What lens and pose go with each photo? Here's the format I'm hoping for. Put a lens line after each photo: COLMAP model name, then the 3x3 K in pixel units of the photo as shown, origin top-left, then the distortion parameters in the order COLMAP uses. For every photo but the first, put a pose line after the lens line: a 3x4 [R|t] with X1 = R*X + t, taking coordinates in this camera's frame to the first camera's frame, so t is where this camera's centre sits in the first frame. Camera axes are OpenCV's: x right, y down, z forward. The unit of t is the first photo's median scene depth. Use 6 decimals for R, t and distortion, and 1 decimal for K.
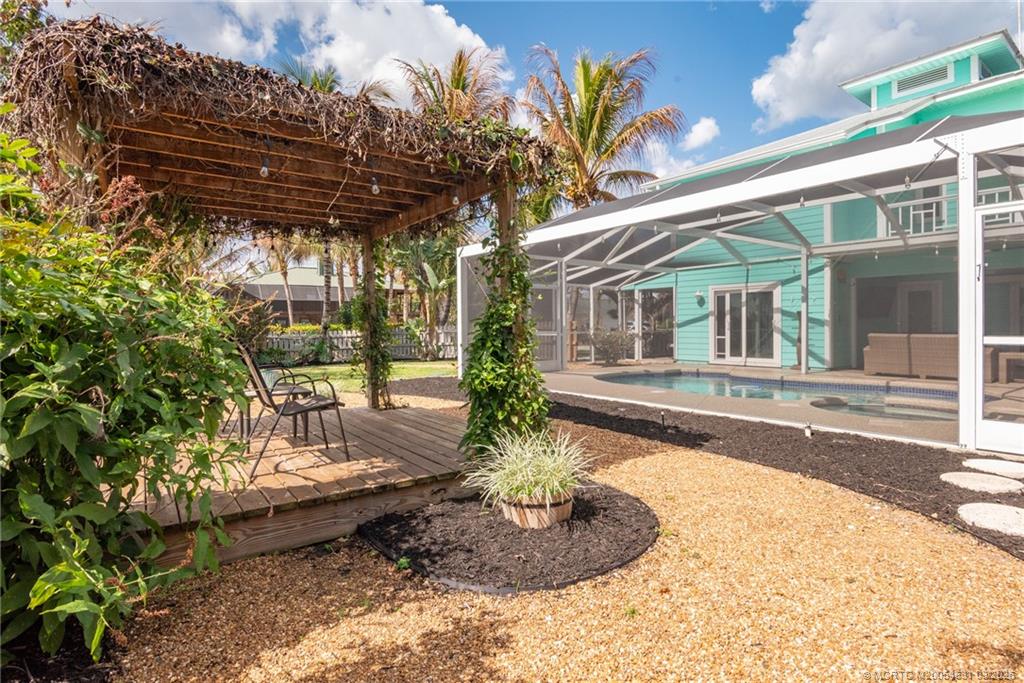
lens RADIAL K [[515.9, 0, 511.3], [0, 515.9, 327.7], [0, 0, 1]] dist [-0.026736, -0.000347]
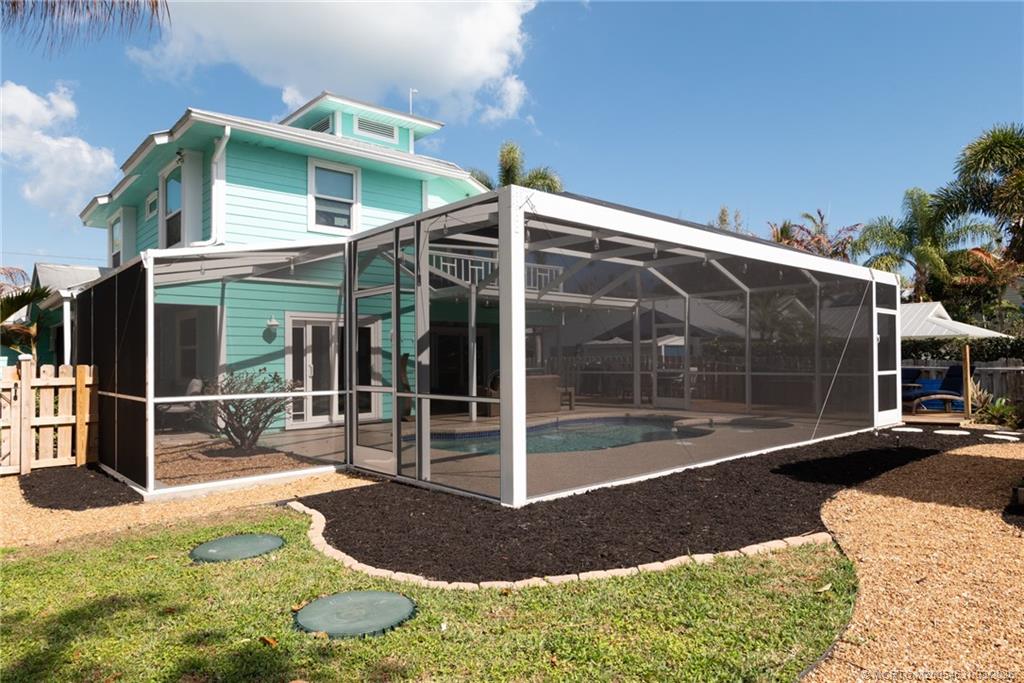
lens RADIAL K [[633.8, 0, 512.0], [0, 633.8, 341.5], [0, 0, 1]] dist [0.002269, 0.000285]
pose [[-0.097671, 0.031585, 0.994717, -0.503989], [0.015843, 0.999419, -0.030178, -0.015297], [-0.995093, 0.012812, -0.098115, 0.880812]]
